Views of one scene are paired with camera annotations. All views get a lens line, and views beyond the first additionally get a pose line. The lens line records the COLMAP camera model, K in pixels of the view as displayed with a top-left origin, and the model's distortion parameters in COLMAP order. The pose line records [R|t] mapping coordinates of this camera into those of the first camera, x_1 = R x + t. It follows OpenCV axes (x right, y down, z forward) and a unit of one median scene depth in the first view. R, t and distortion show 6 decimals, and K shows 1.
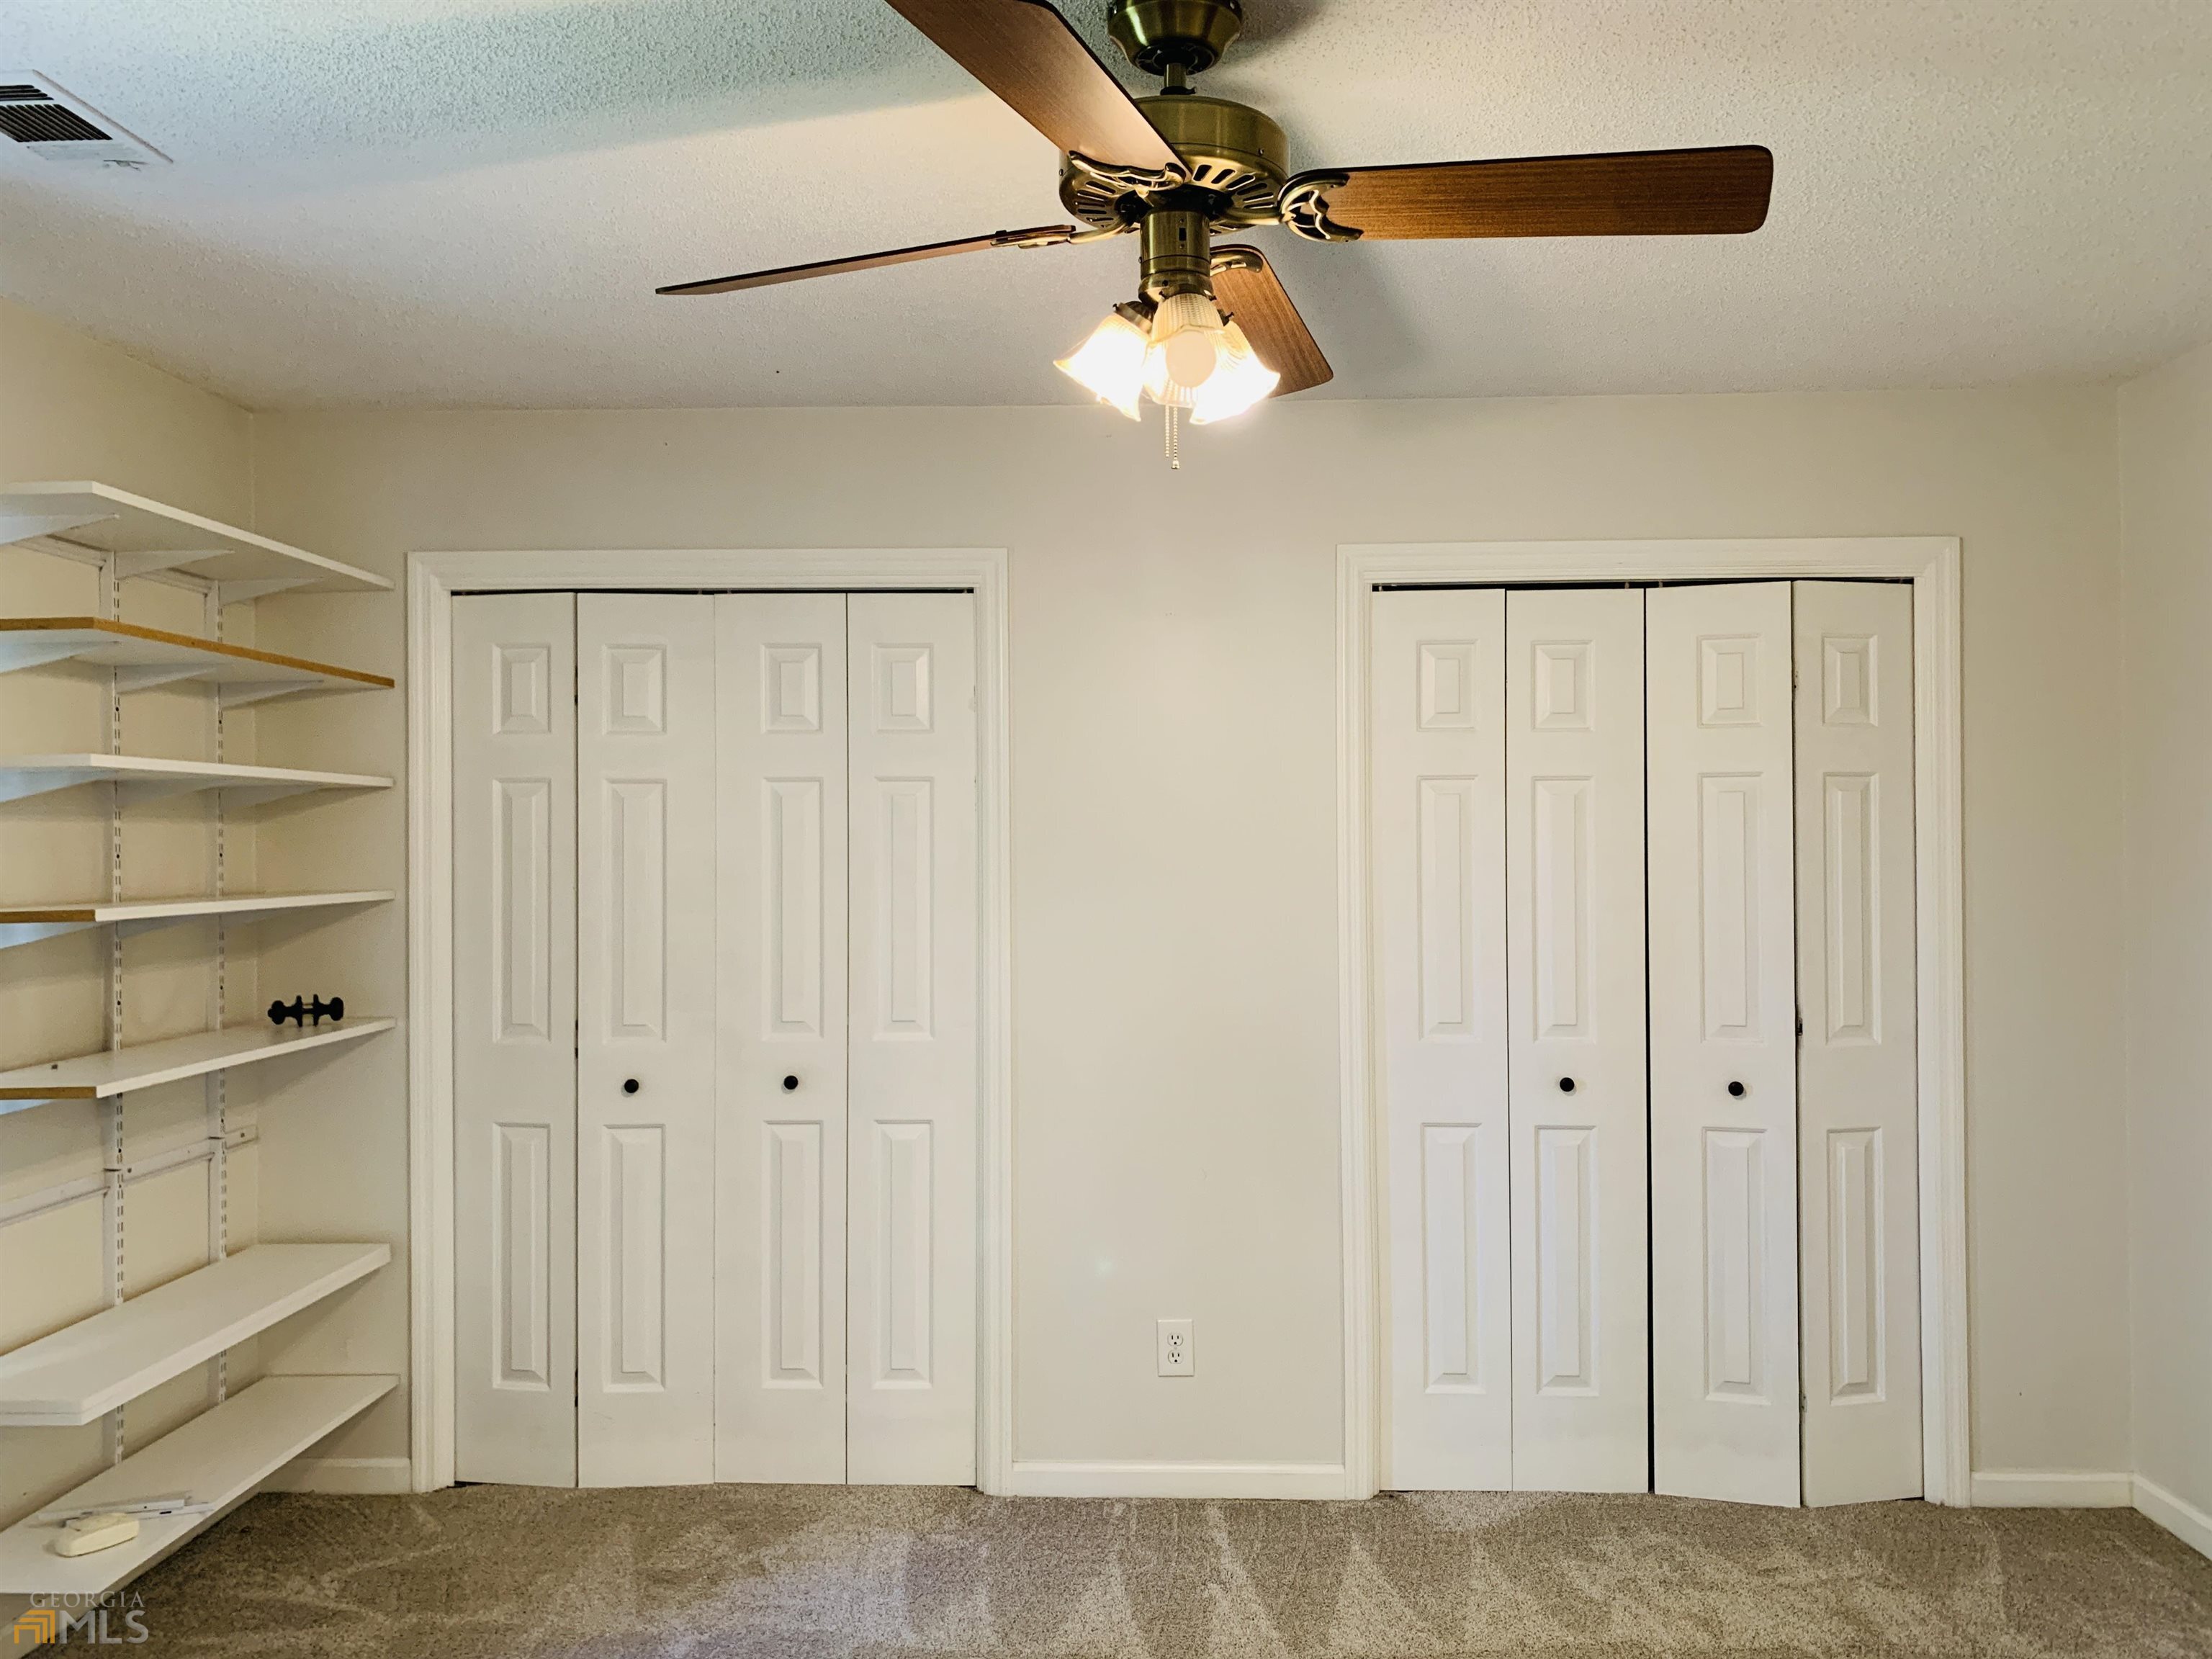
lens RADIAL K [[1699.4, 0, 1121.3], [0, 1699.4, 825.7], [0, 0, 1]] dist [0.004486, -0.004942]
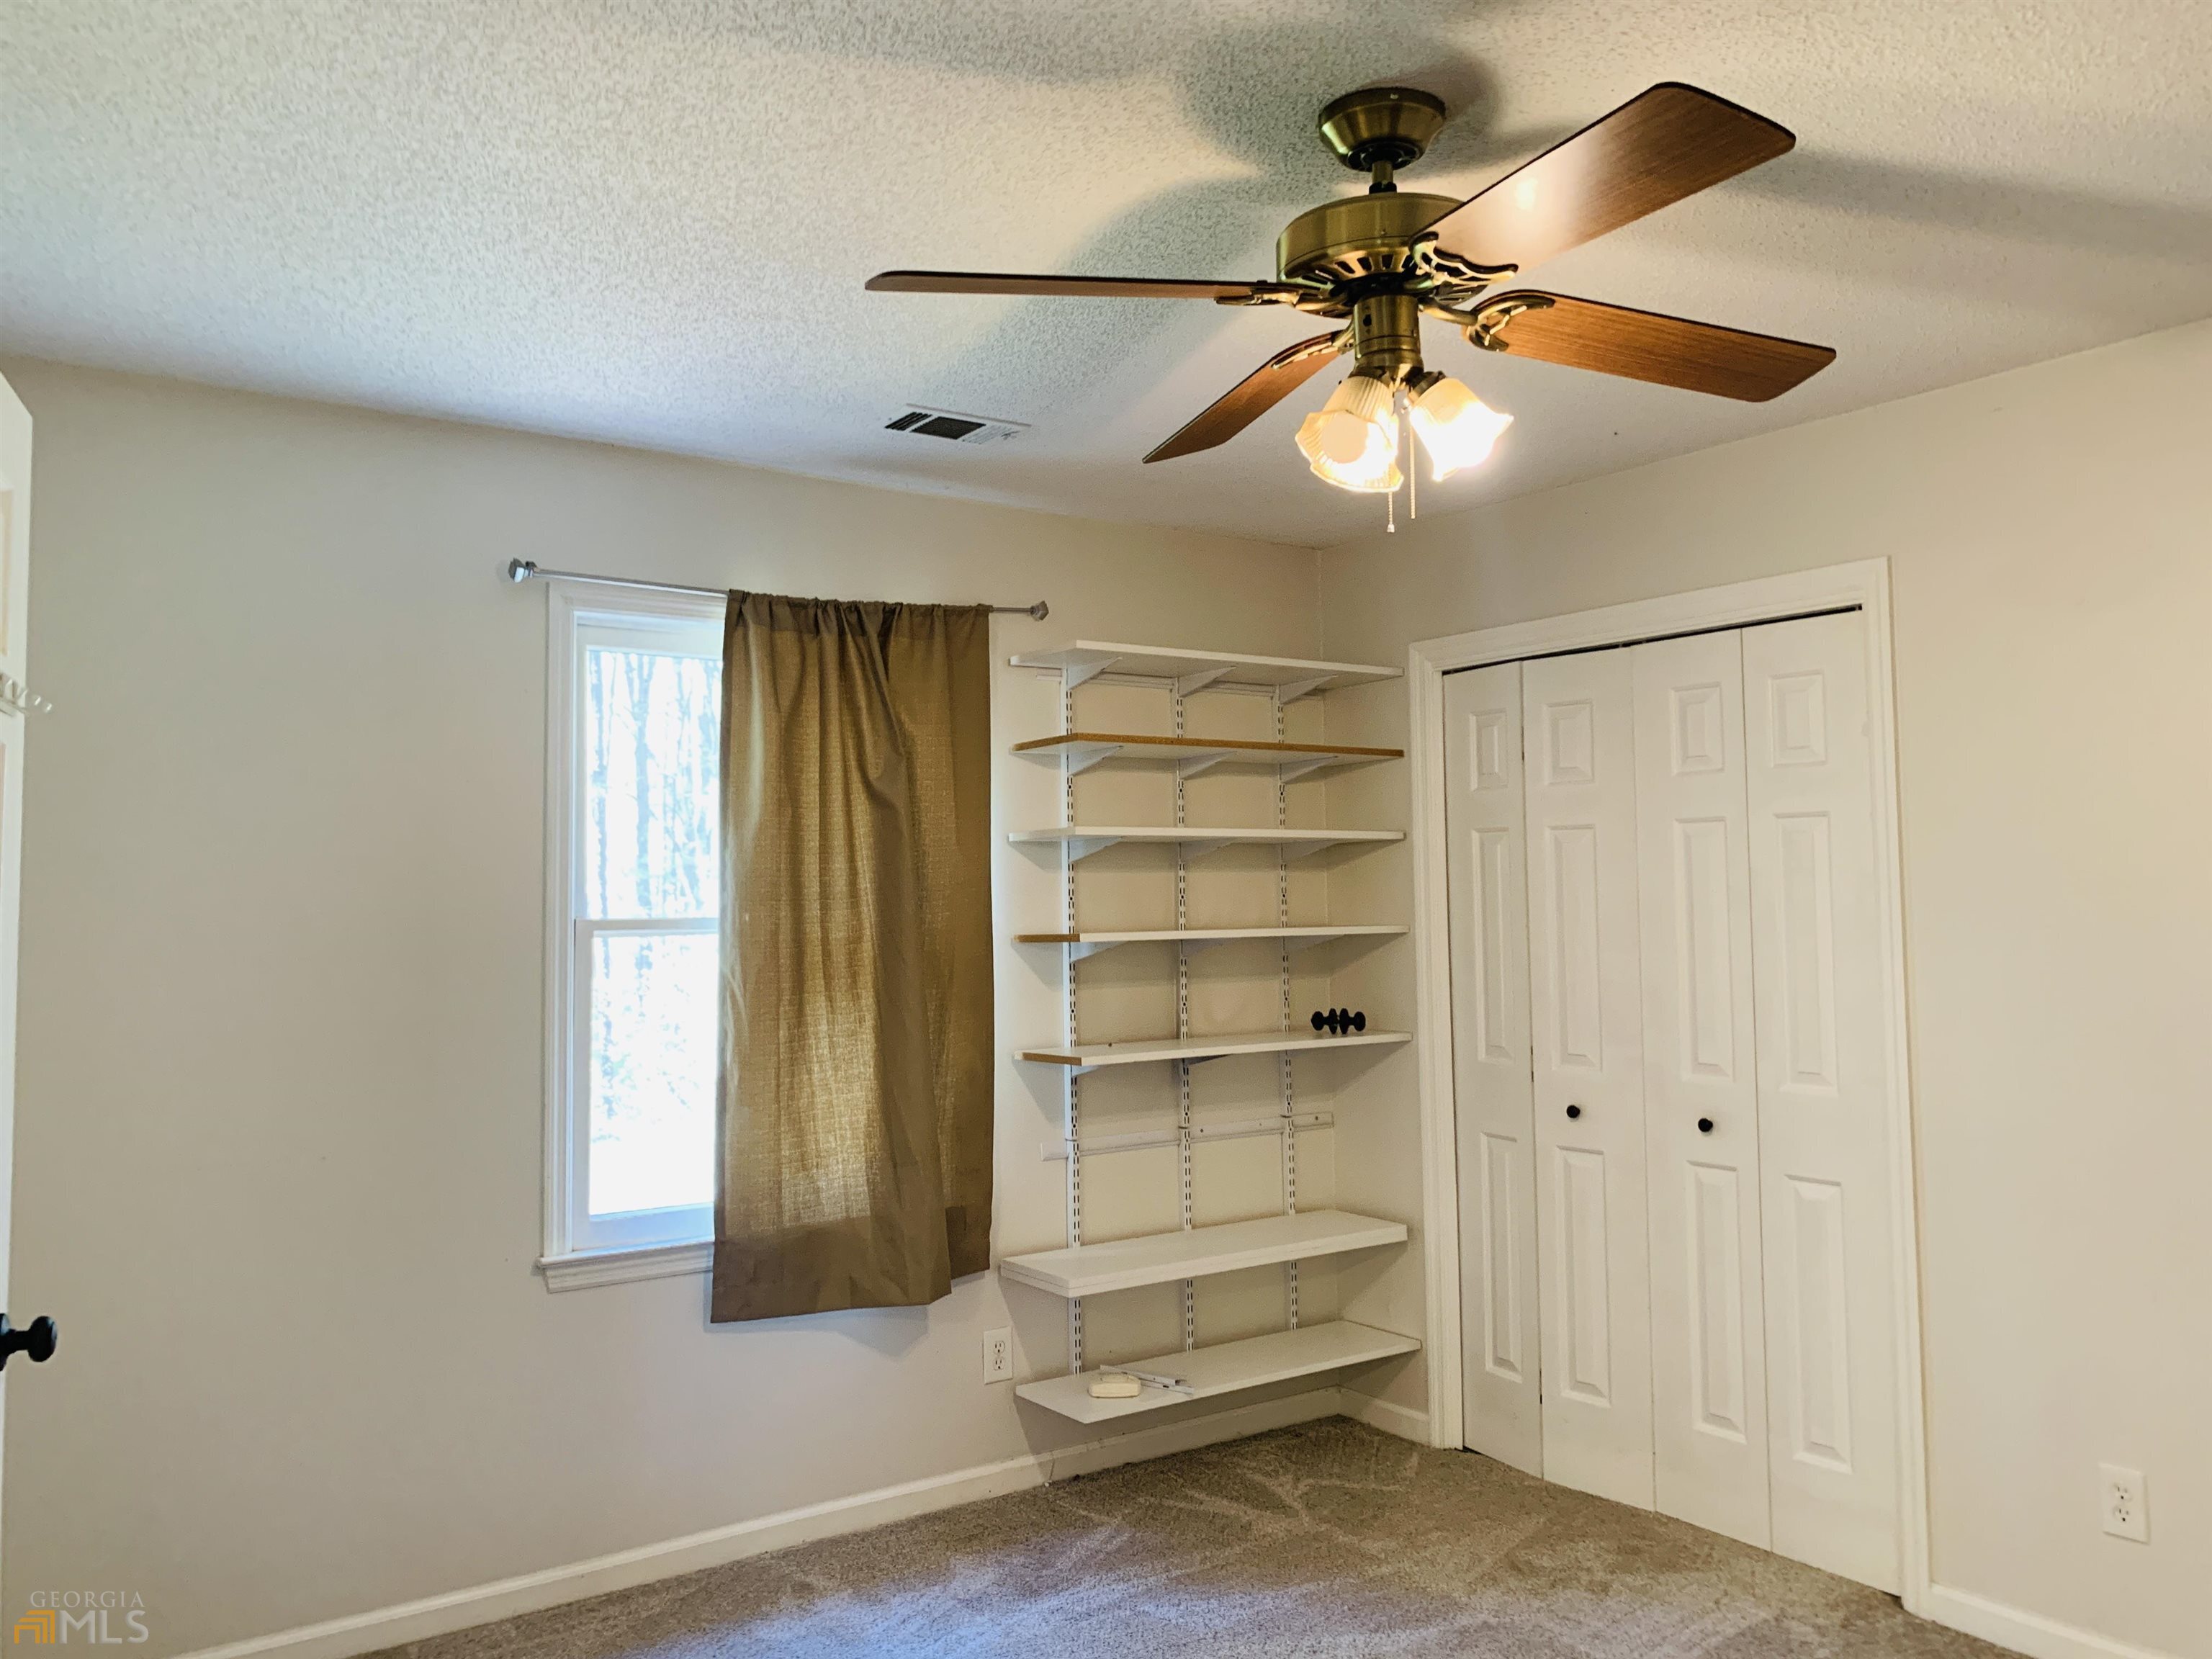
lens RADIAL K [[1699.7, 0, 1116.4], [0, 1699.7, 802.2], [0, 0, 1]] dist [0.017827, -0.010912]
pose [[0.602939, -0.048179, -0.796331, 0.411013], [0.016377, 0.998712, -0.048024, 0.005062], [0.797619, 0.015914, 0.602951, 0.120260]]
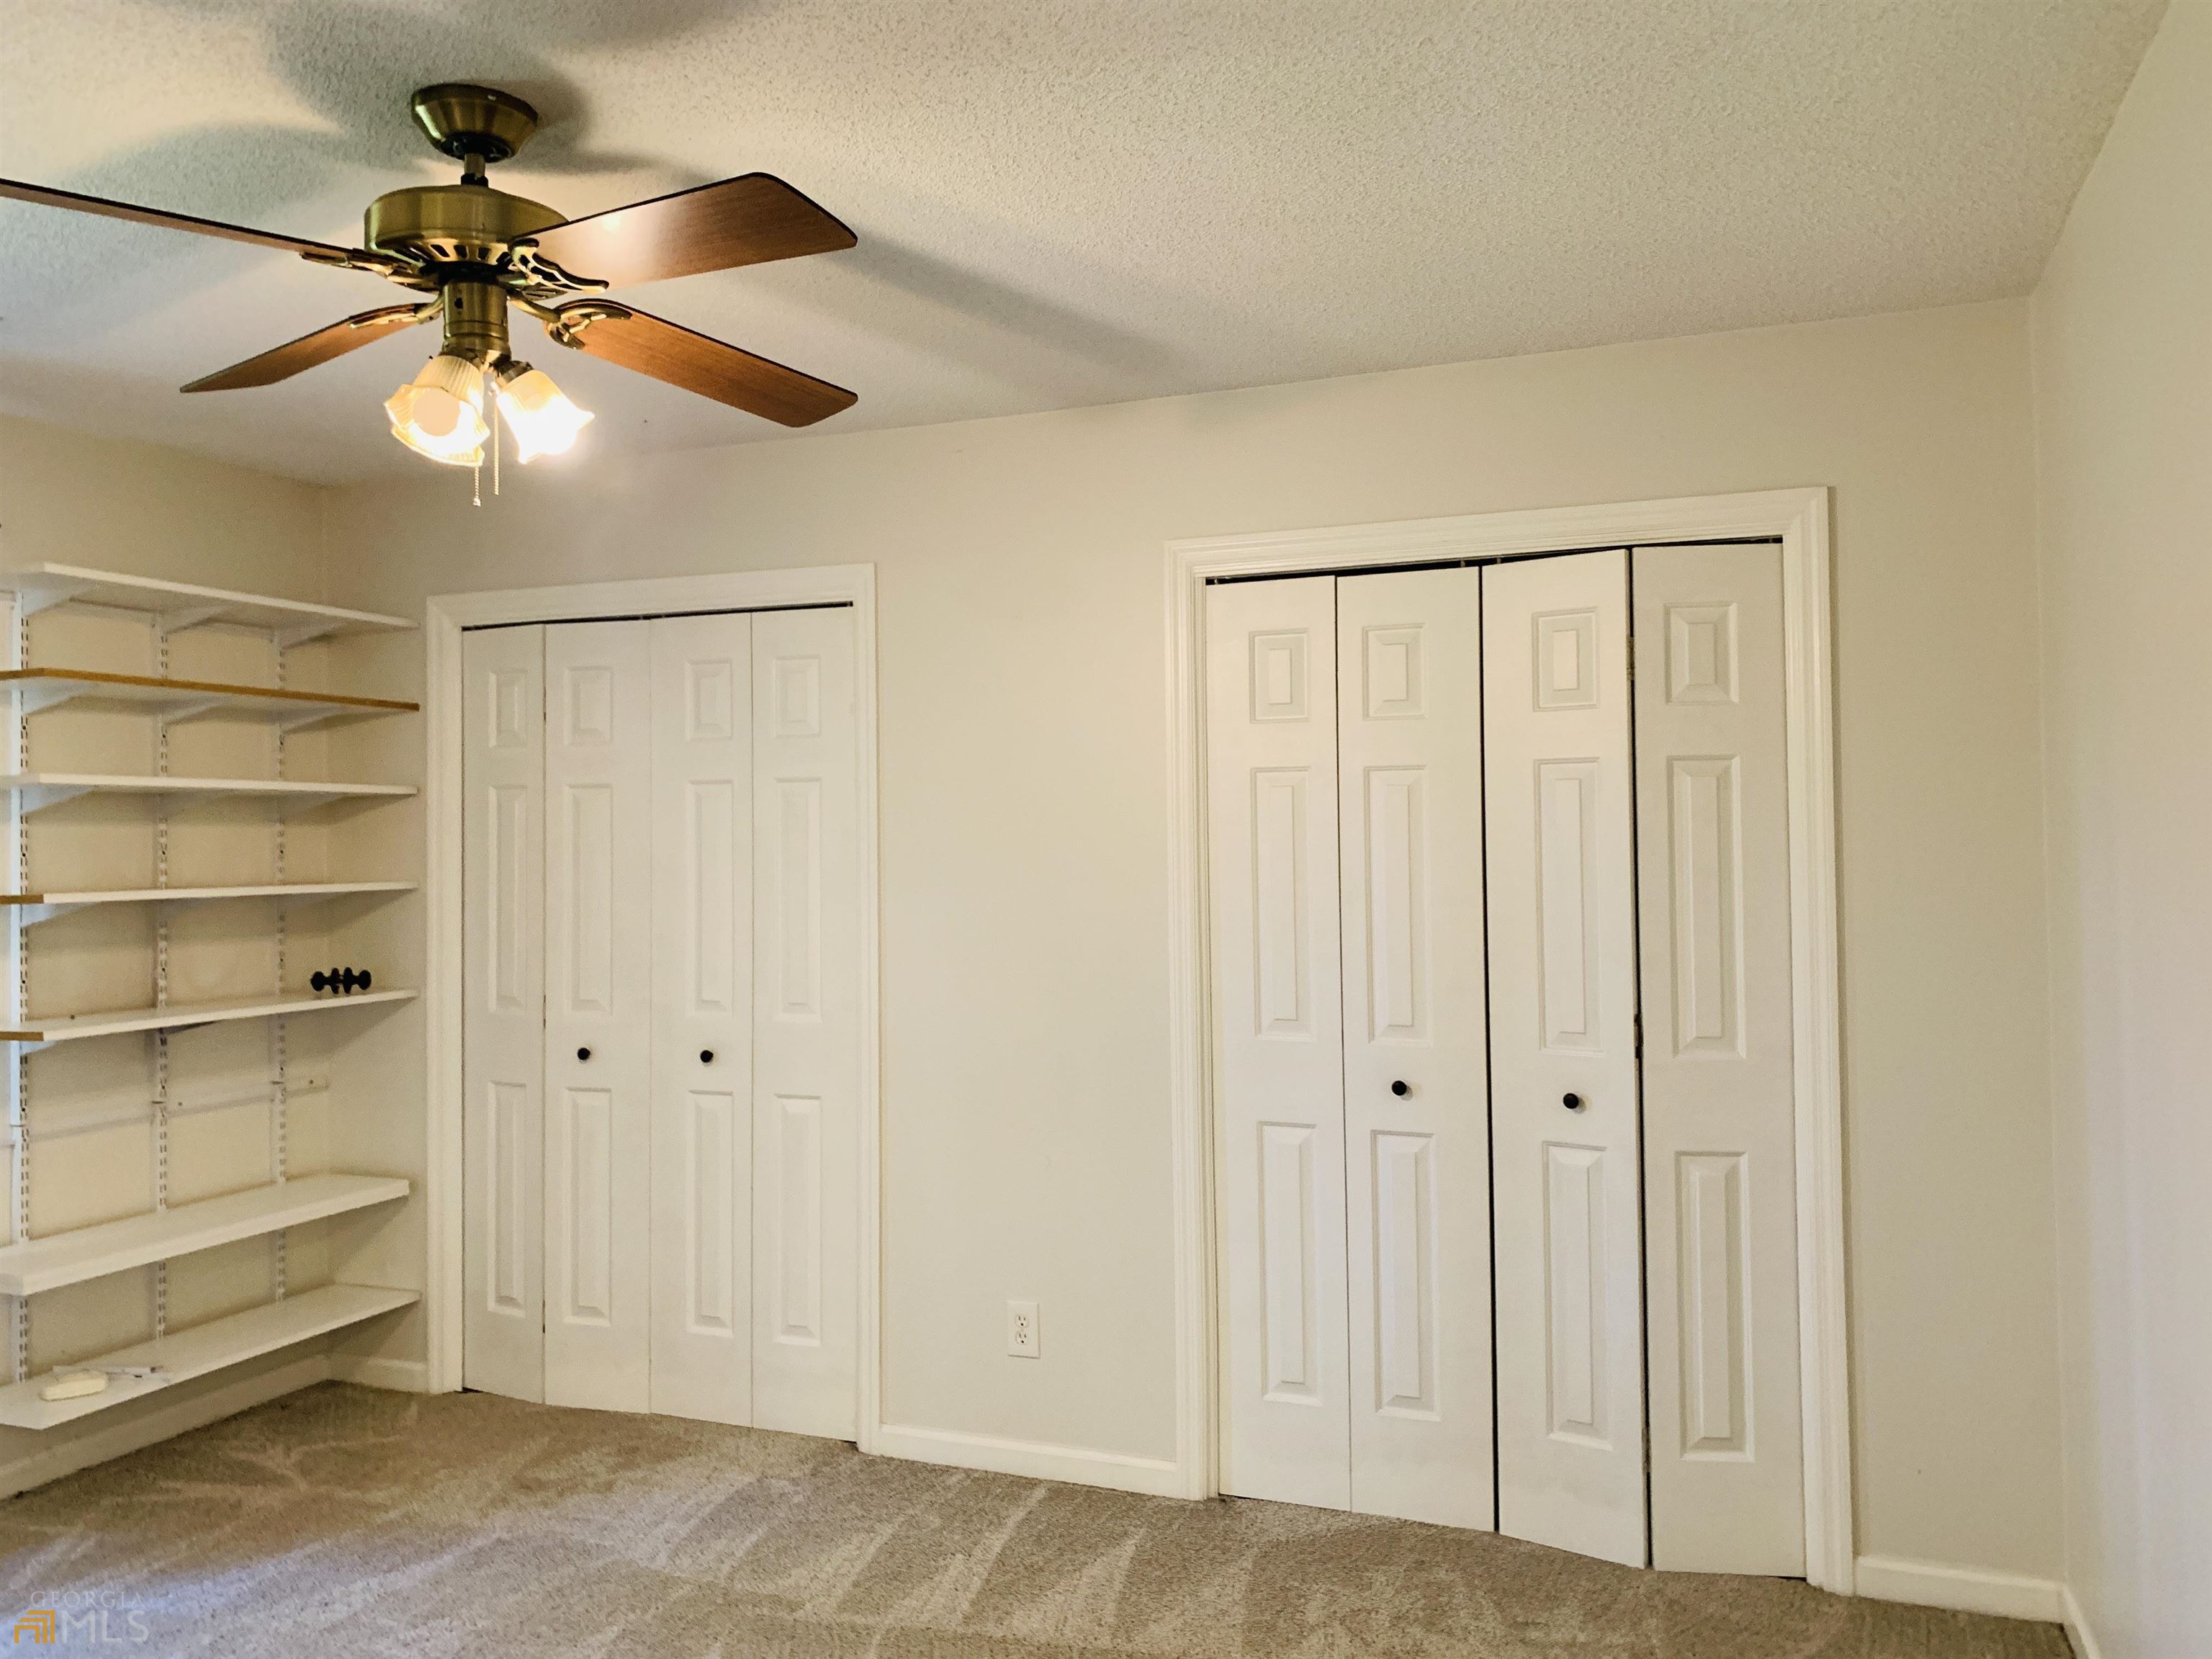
lens RADIAL K [[1699.7, 0, 1088.2], [0, 1699.7, 791.8], [0, 0, 1]] dist [0.005119, -0.002724]
pose [[0.941190, -0.014418, -0.337570, 0.423938], [0.007948, 0.999757, -0.020540, 0.003686], [0.337784, 0.016649, 0.941076, 0.039802]]
